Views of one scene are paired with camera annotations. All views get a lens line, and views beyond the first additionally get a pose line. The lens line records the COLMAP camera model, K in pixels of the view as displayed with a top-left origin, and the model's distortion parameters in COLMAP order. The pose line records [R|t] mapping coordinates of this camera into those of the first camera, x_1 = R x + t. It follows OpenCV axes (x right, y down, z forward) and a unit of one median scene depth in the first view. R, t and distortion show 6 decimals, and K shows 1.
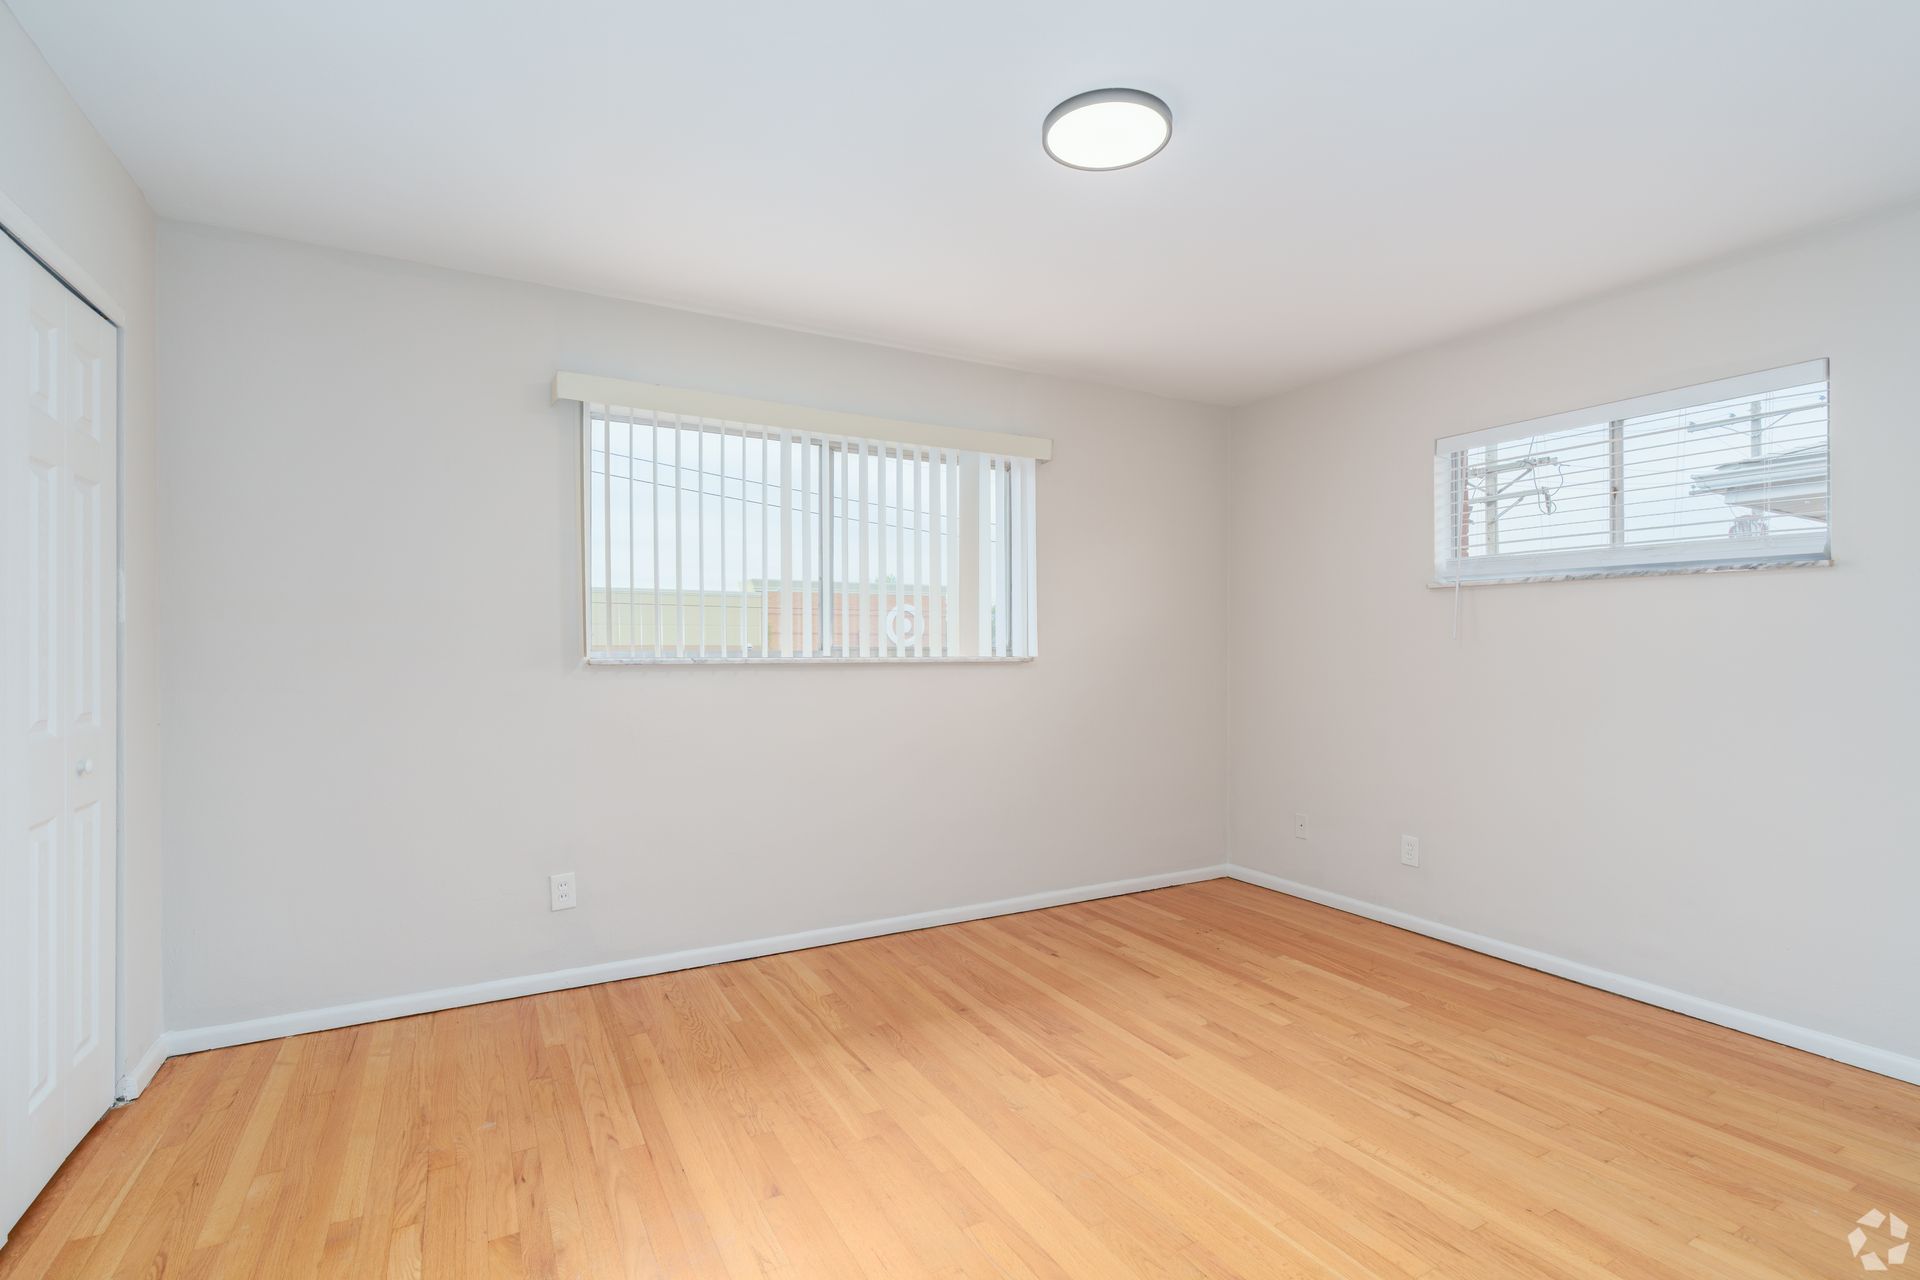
lens RADIAL K [[903.6, 0, 957.3], [0, 903.6, 634.3], [0, 0, 1]] dist [0.000760, 0.001023]
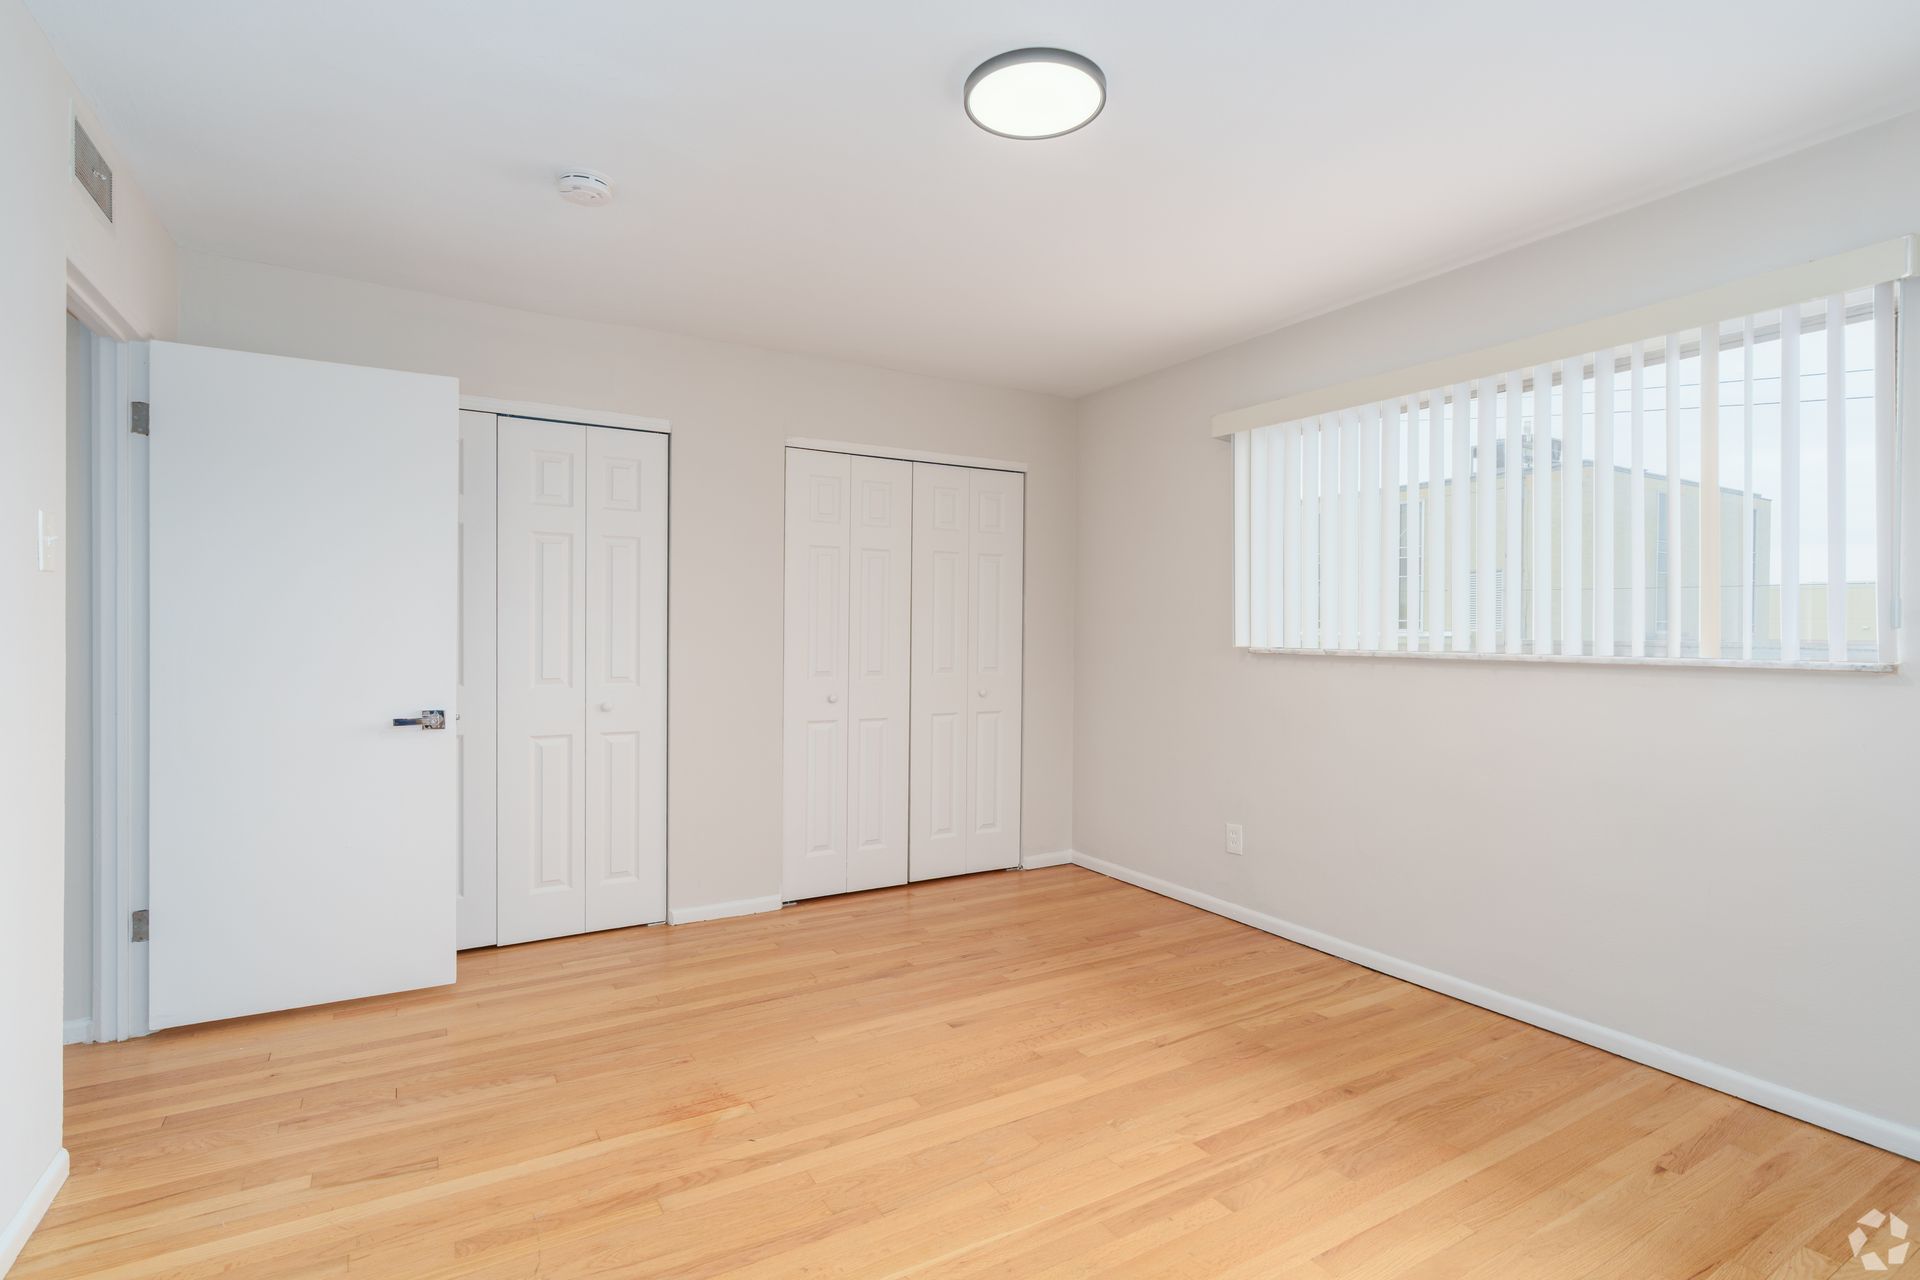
lens RADIAL K [[903.6, 0, 957.0], [0, 903.6, 638.0], [0, 0, 1]] dist [0.000760, 0.001023]
pose [[0.039141, 0.002758, -0.999230, 0.729048], [0.004651, 0.999985, 0.002942, 0.023999], [0.999223, -0.004762, 0.039128, 0.609614]]
